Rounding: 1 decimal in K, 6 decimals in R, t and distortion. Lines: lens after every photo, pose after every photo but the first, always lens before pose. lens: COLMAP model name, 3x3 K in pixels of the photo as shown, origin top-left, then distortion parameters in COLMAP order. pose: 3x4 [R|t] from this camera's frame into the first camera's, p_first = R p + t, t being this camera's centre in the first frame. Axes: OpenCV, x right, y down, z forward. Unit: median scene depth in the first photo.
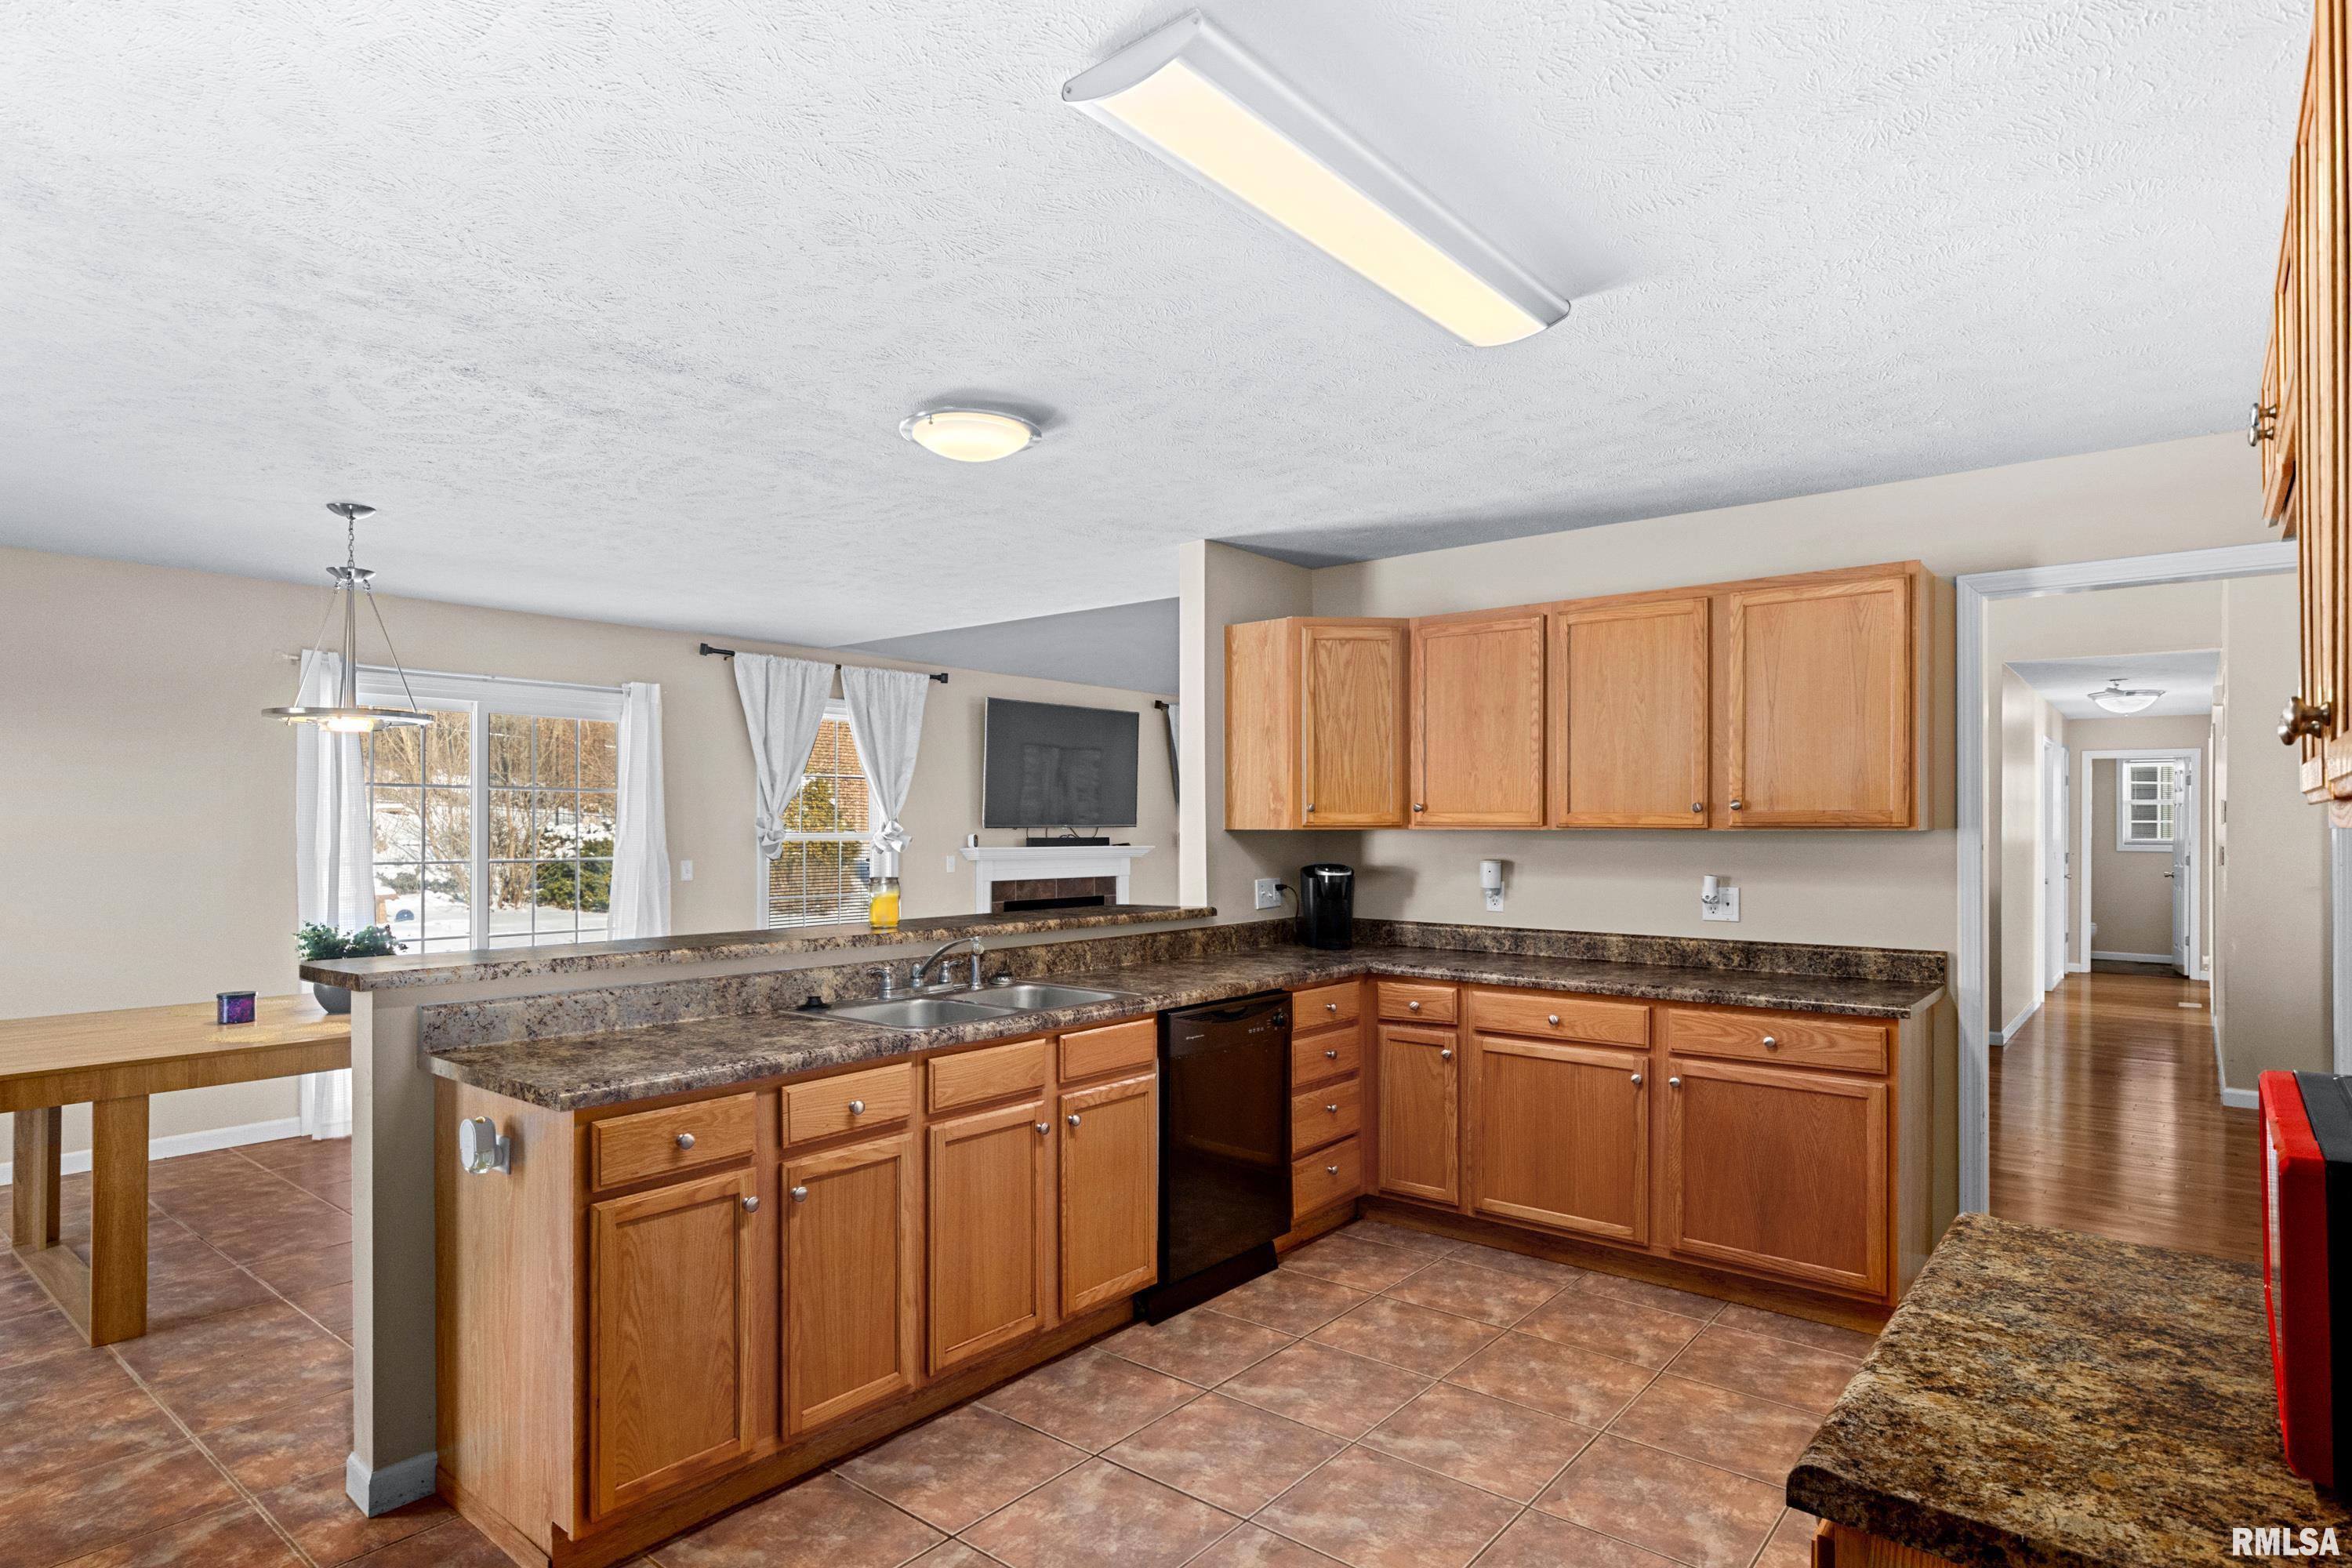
lens RADIAL K [[1302.2, 0, 1167.3], [0, 1302.2, 823.1], [0, 0, 1]] dist [0.001871, -0.000085]
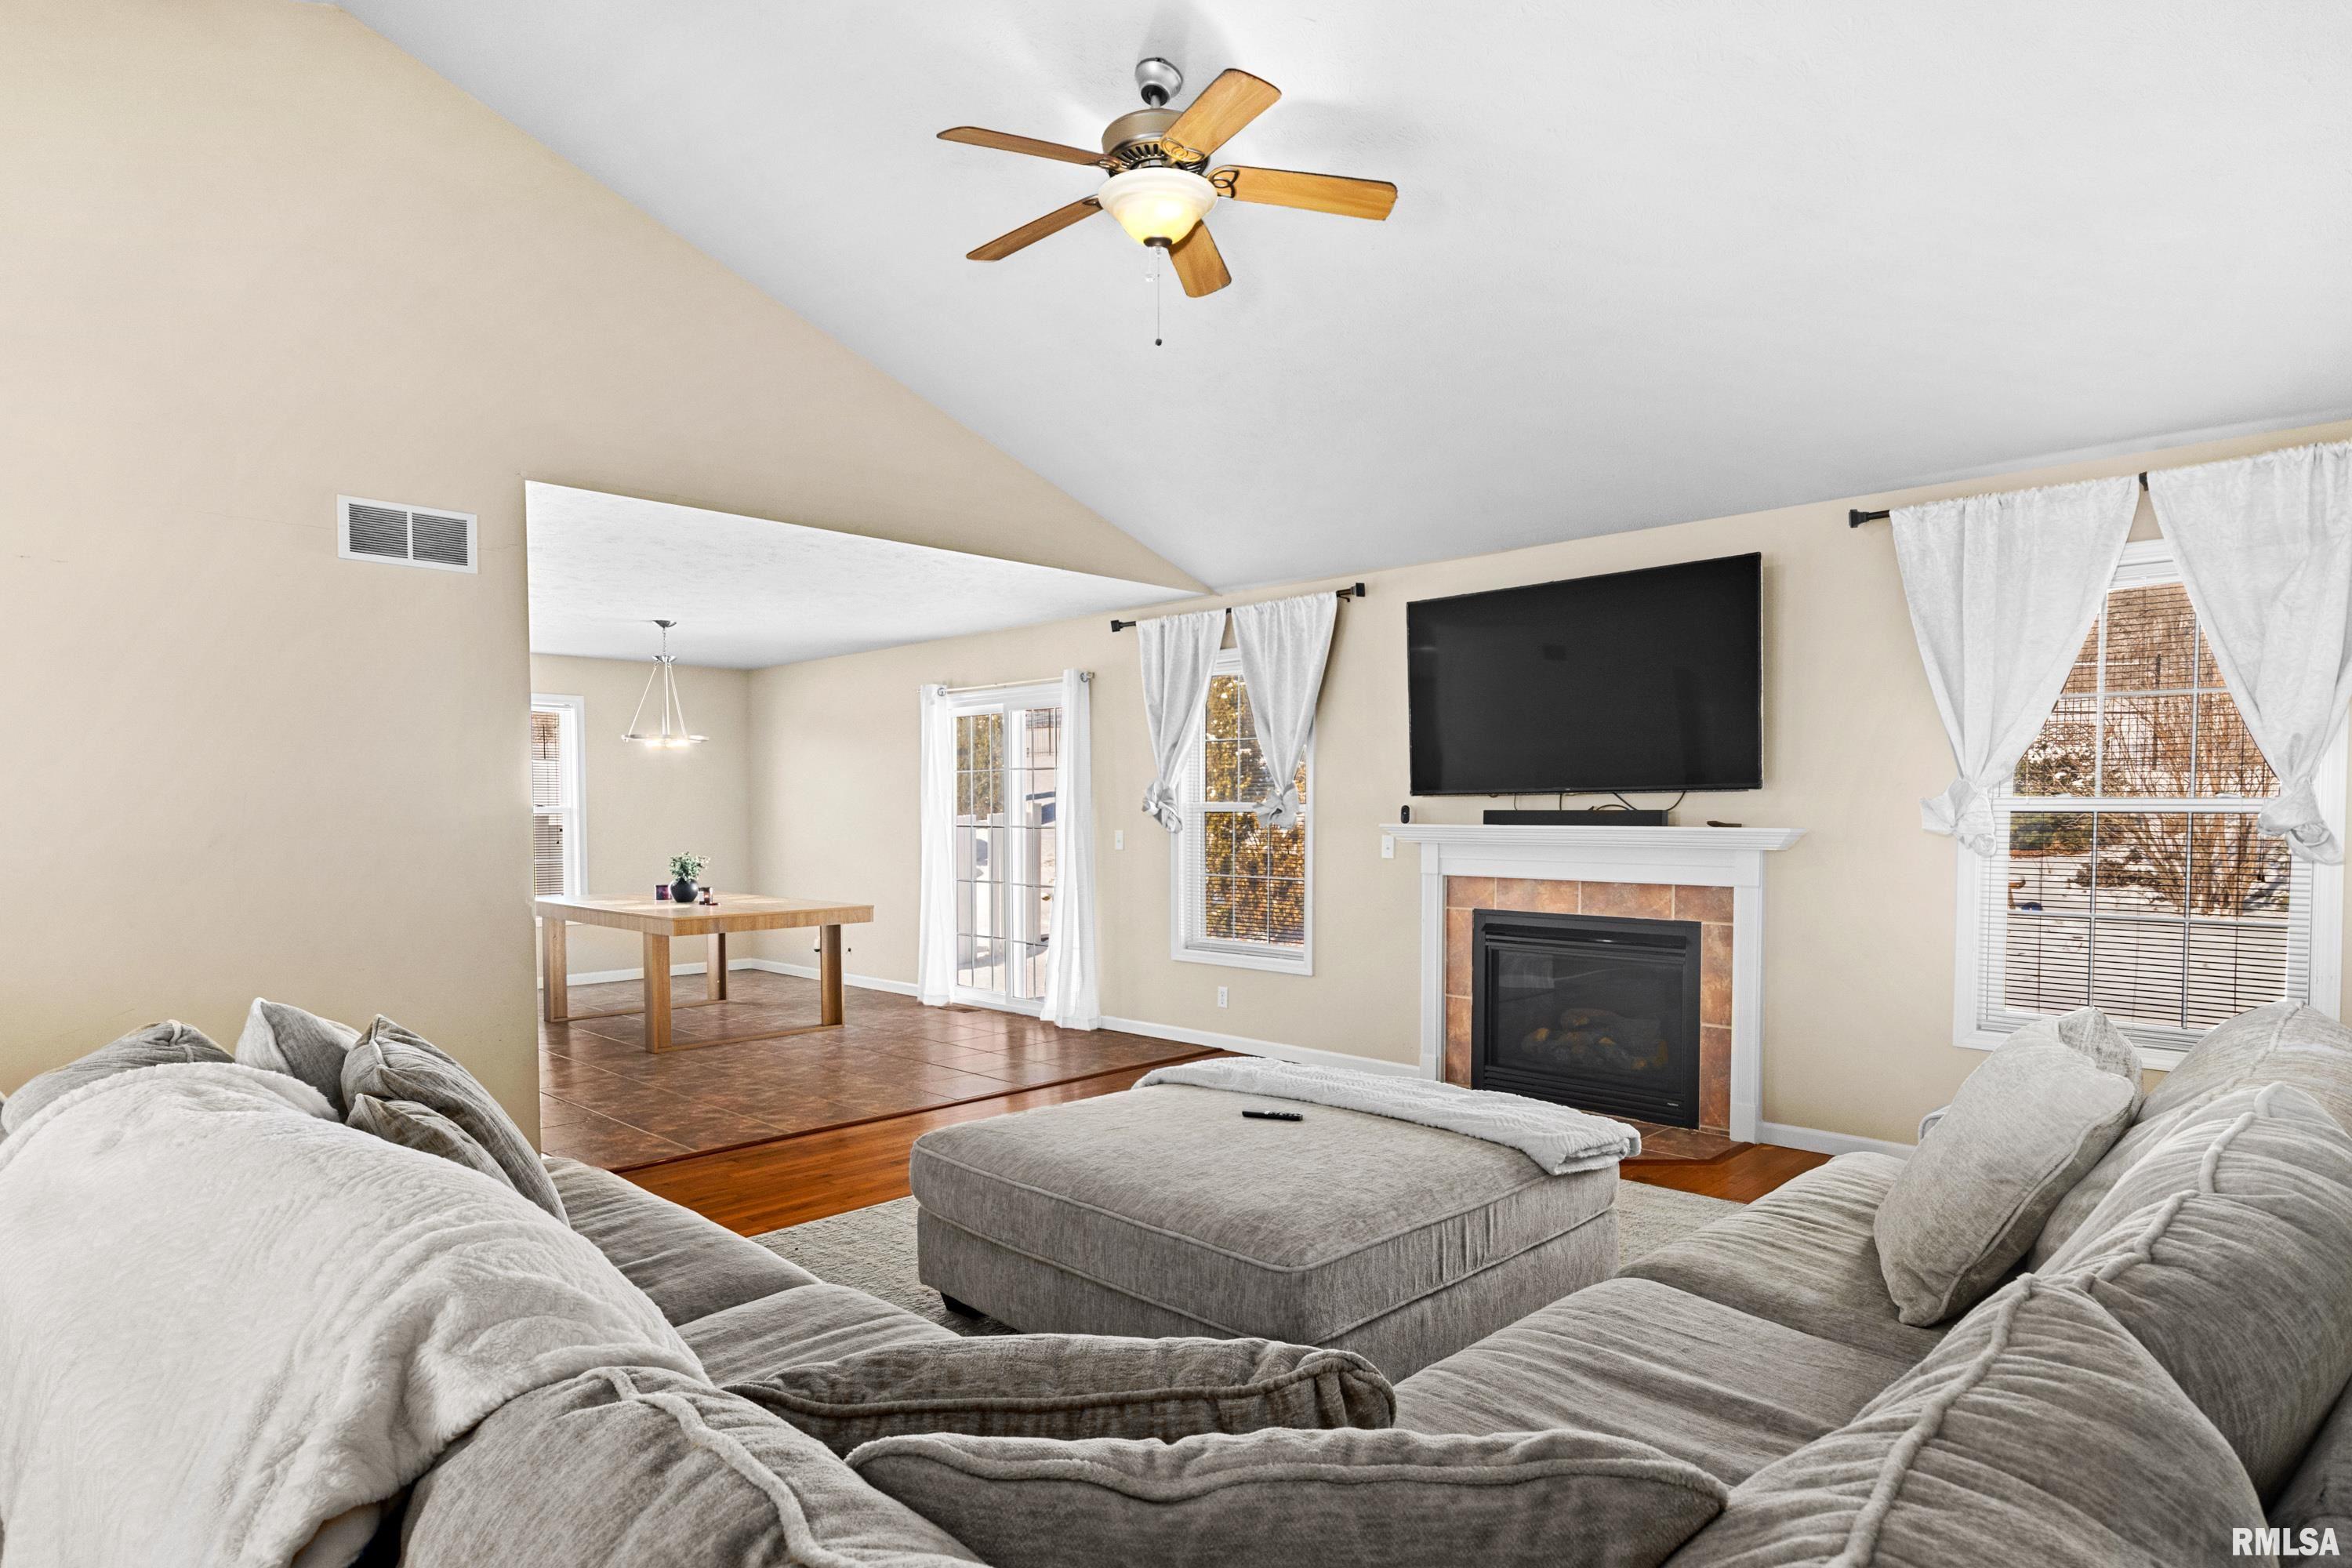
lens RADIAL K [[1302.2, 0, 1167.3], [0, 1302.2, 823.1], [0, 0, 1]] dist [0.001871, -0.000085]
pose [[-0.095020, 0.013536, -0.995383, 0.535332], [0.010120, 0.999869, 0.012630, 0.007823], [0.995424, -0.008873, -0.095144, 0.912661]]
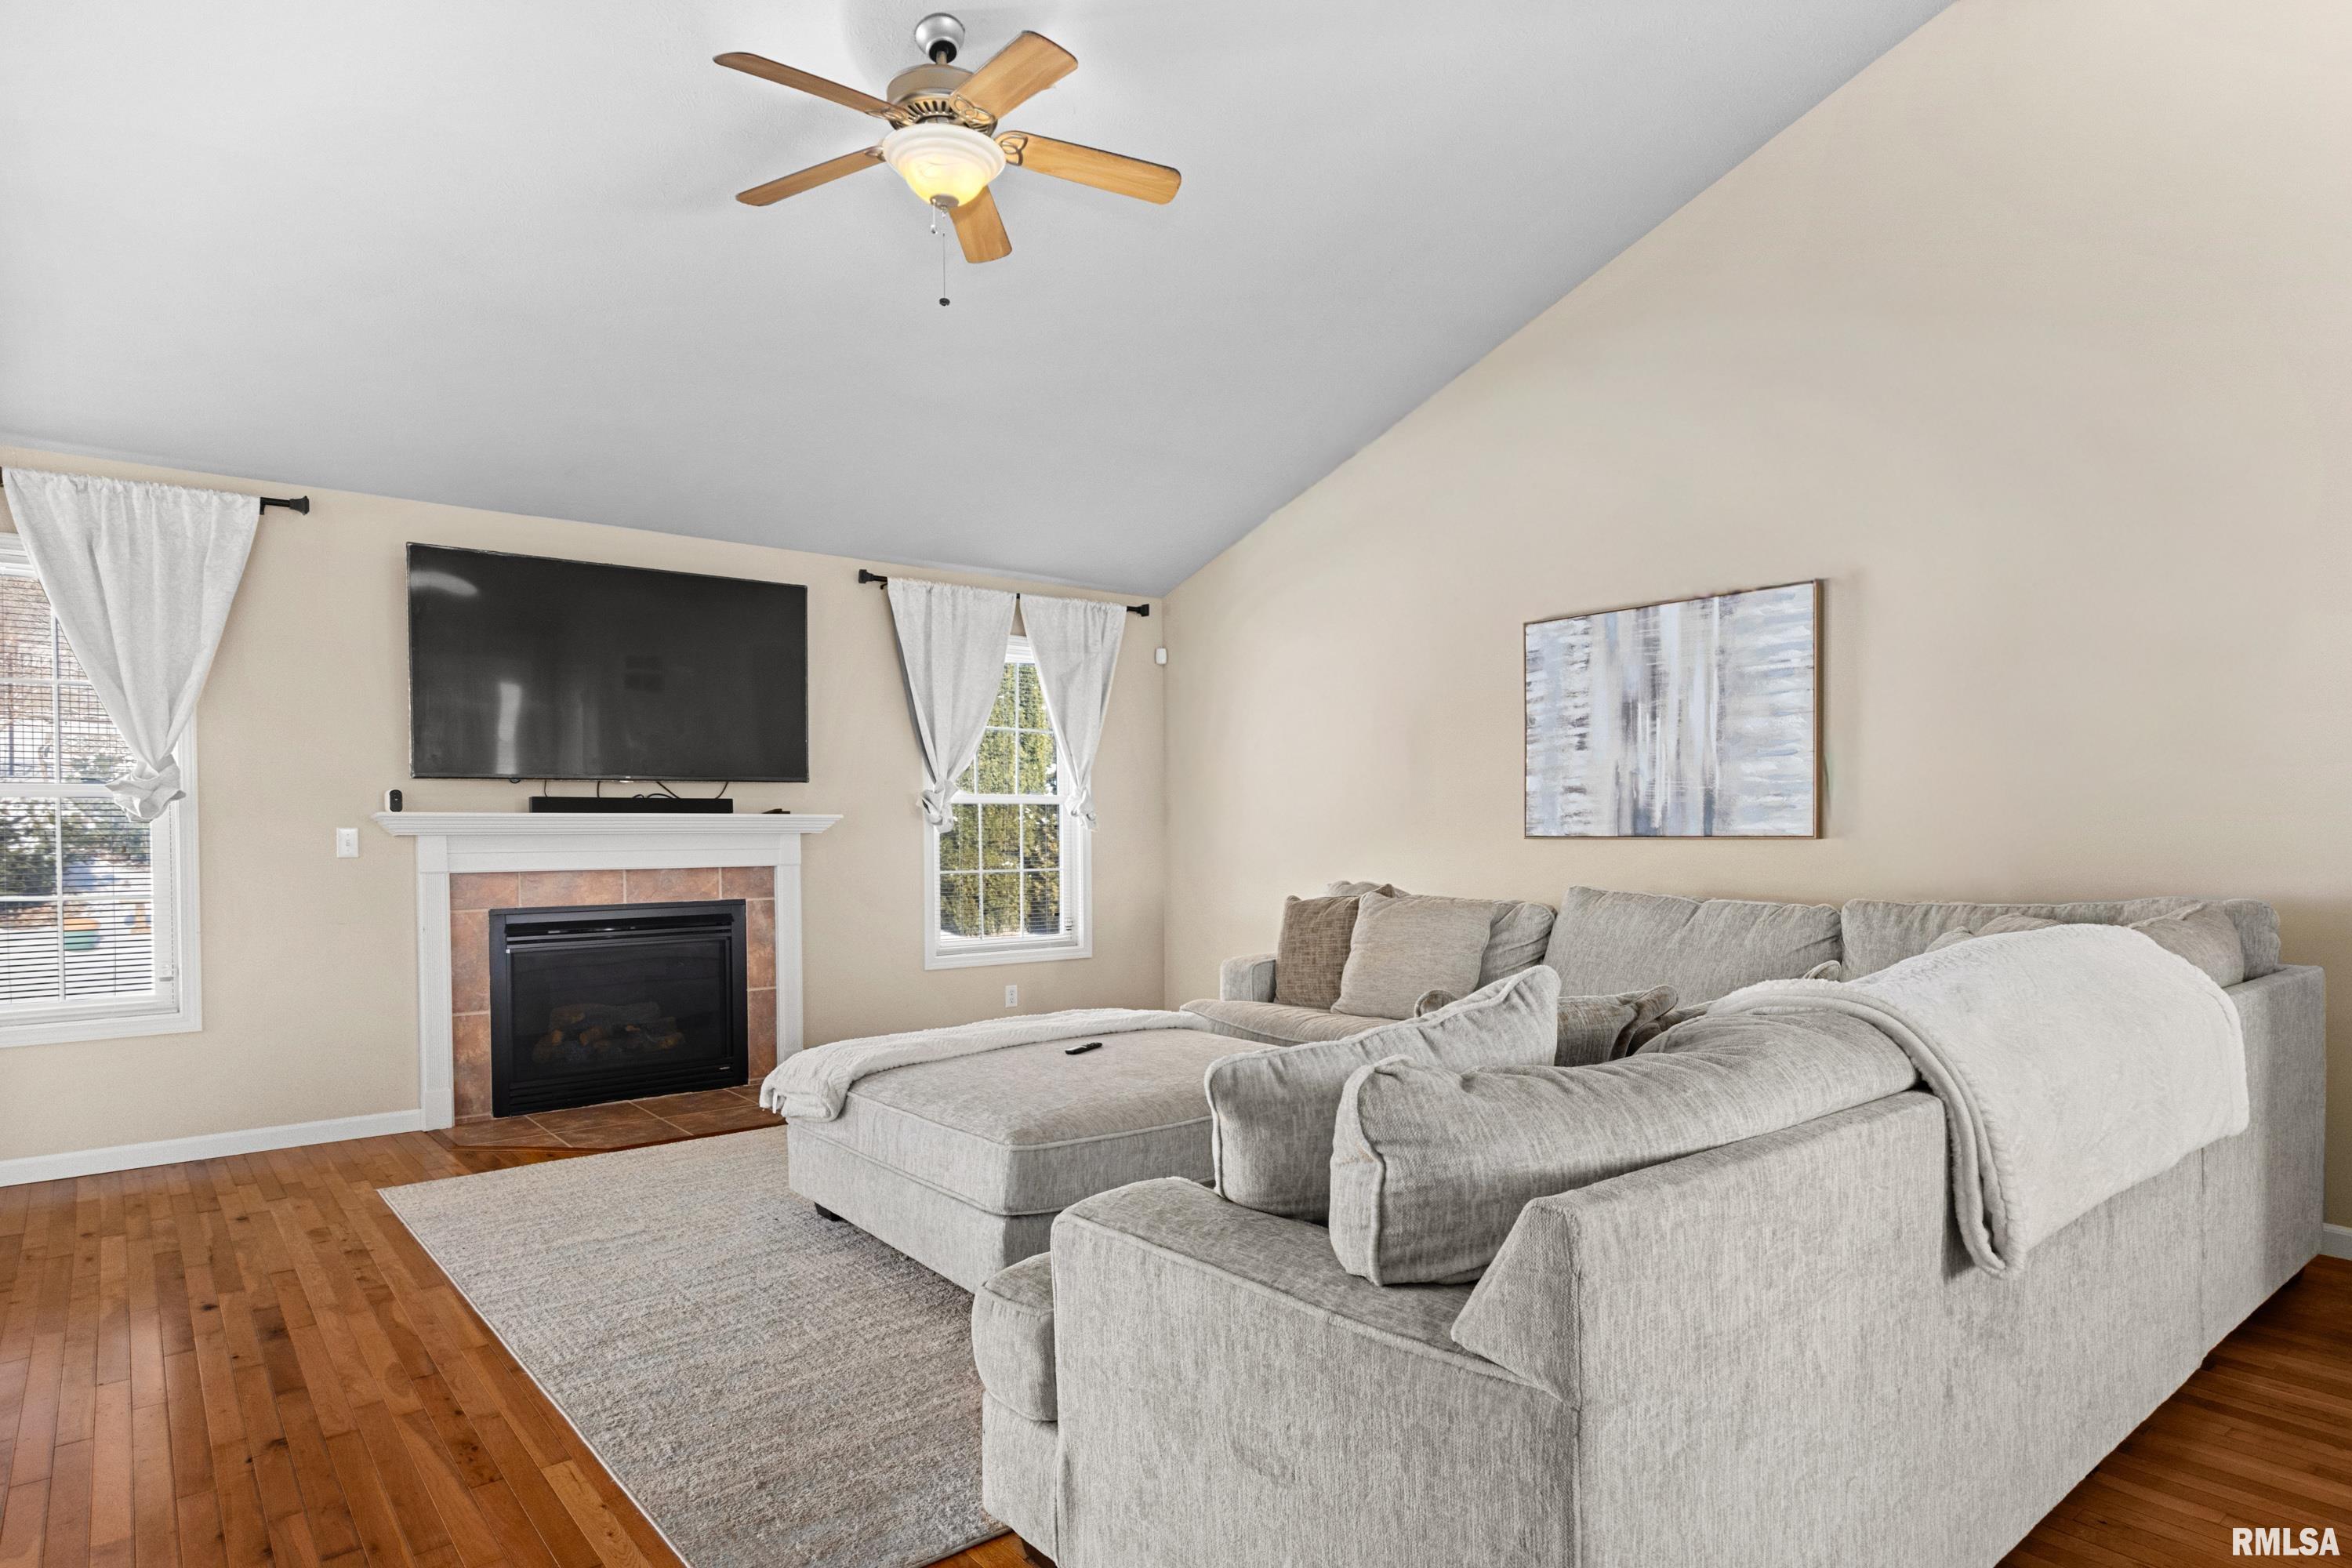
lens RADIAL K [[1302.2, 0, 1167.3], [0, 1302.2, 823.1], [0, 0, 1]] dist [0.001871, -0.000085]
pose [[0.976712, -0.002526, -0.214540, 0.287732], [0.004045, 0.999970, 0.006639, 0.019897], [0.214516, -0.007352, 0.976693, 0.510453]]
